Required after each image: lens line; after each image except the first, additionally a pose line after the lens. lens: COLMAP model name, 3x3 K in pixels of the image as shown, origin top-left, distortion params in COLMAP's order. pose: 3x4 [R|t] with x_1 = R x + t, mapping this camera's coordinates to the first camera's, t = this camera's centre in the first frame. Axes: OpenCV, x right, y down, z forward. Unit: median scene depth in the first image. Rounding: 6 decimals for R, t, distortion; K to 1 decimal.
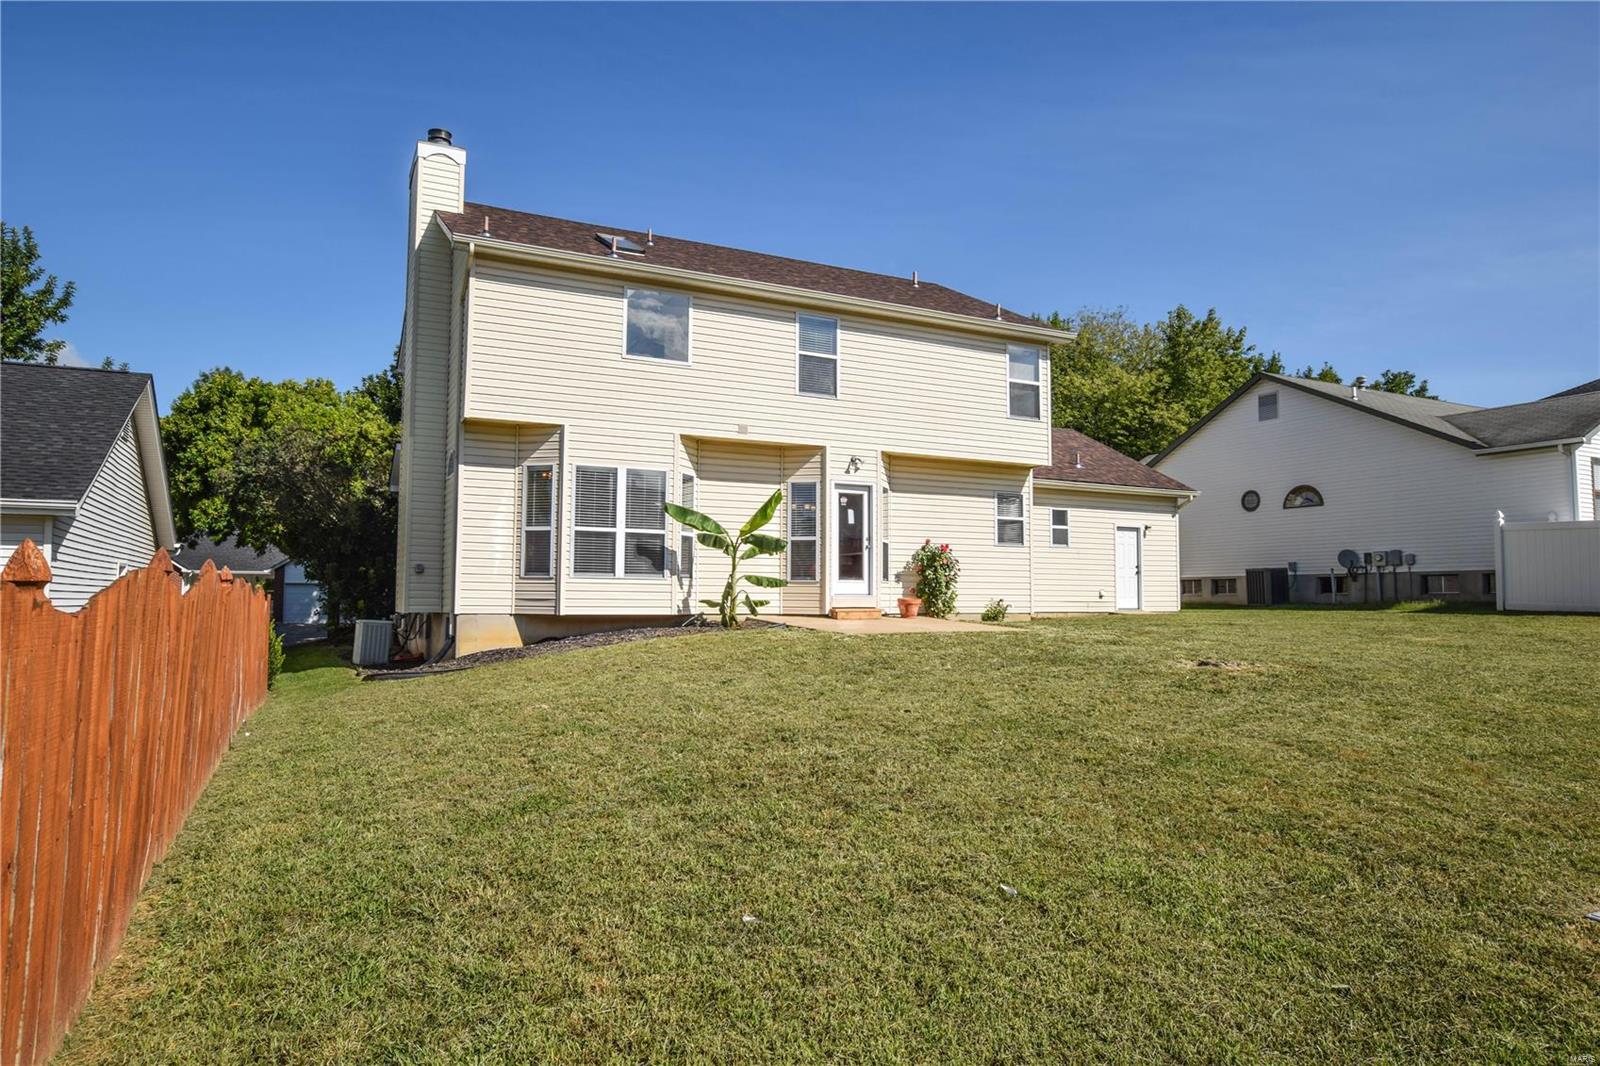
lens RADIAL K [[985.1, 0, 799.5], [0, 985.1, 625.5], [0, 0, 1]] dist [0.001136, 0.000535]
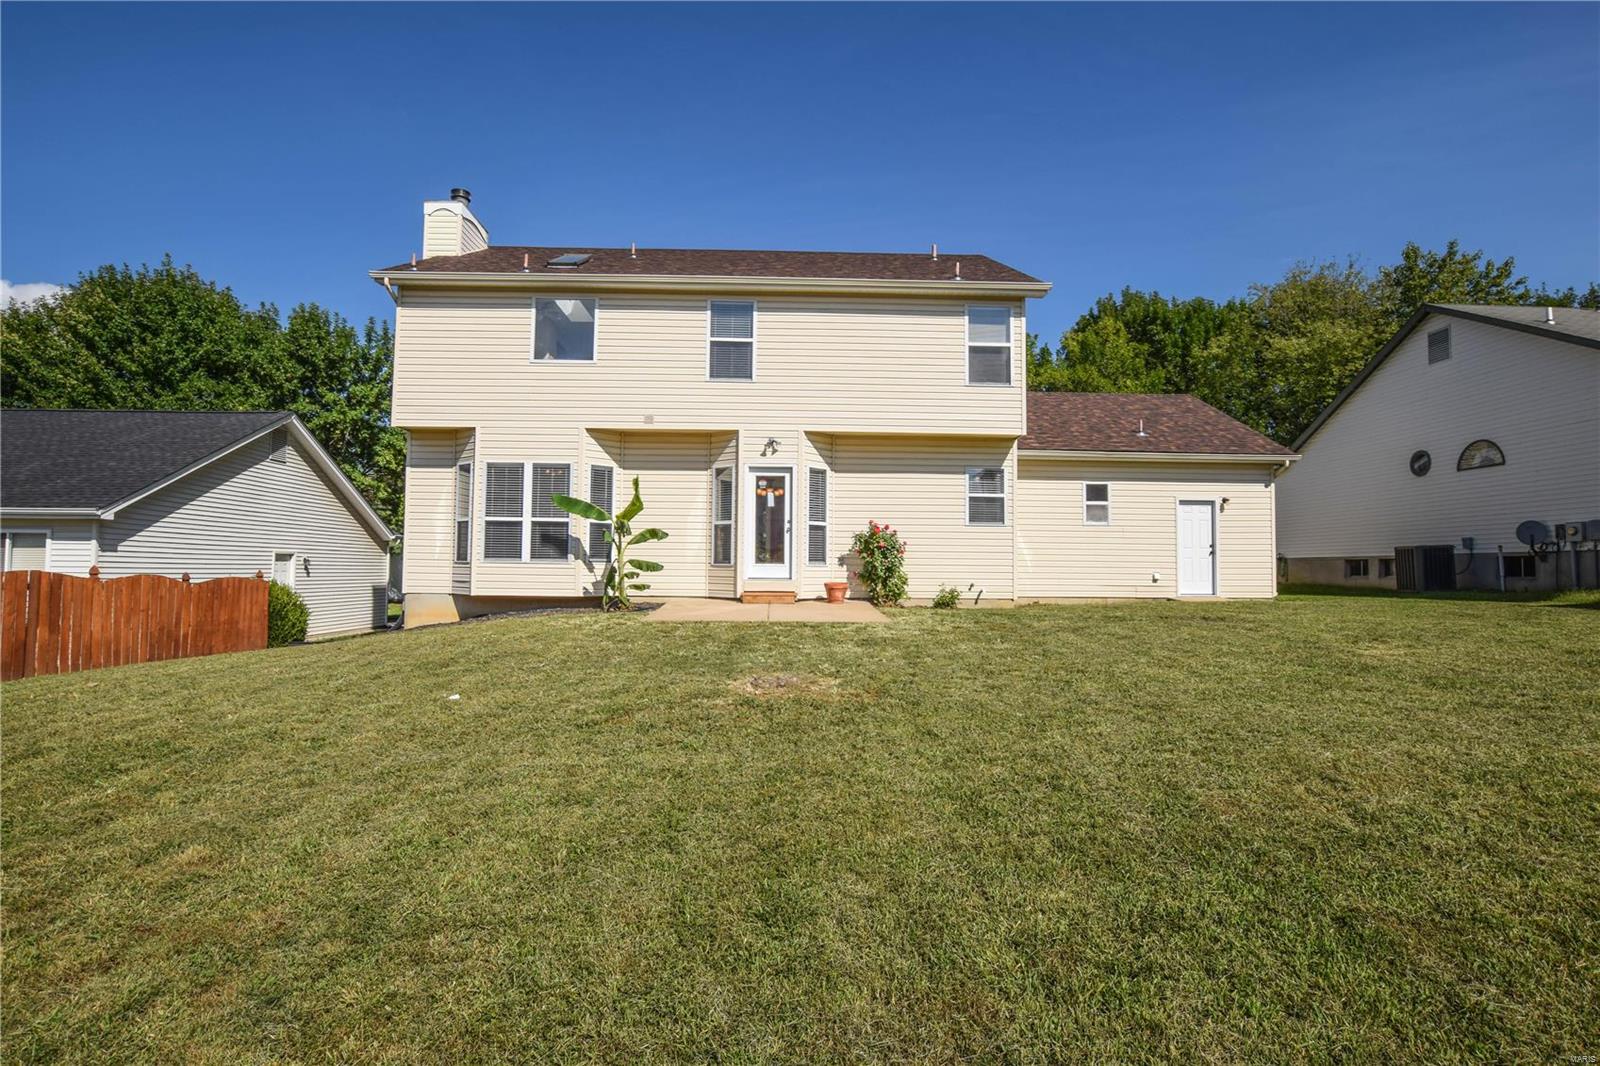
lens RADIAL K [[831.1, 0, 799.8], [0, 831.1, 601.2], [0, 0, 1]] dist [-0.000217, -0.015164]
pose [[0.907258, 0.014110, -0.420338, 0.412716], [-0.014827, 0.999889, 0.001560, -0.009460], [0.420313, 0.004817, 0.907366, 0.243615]]
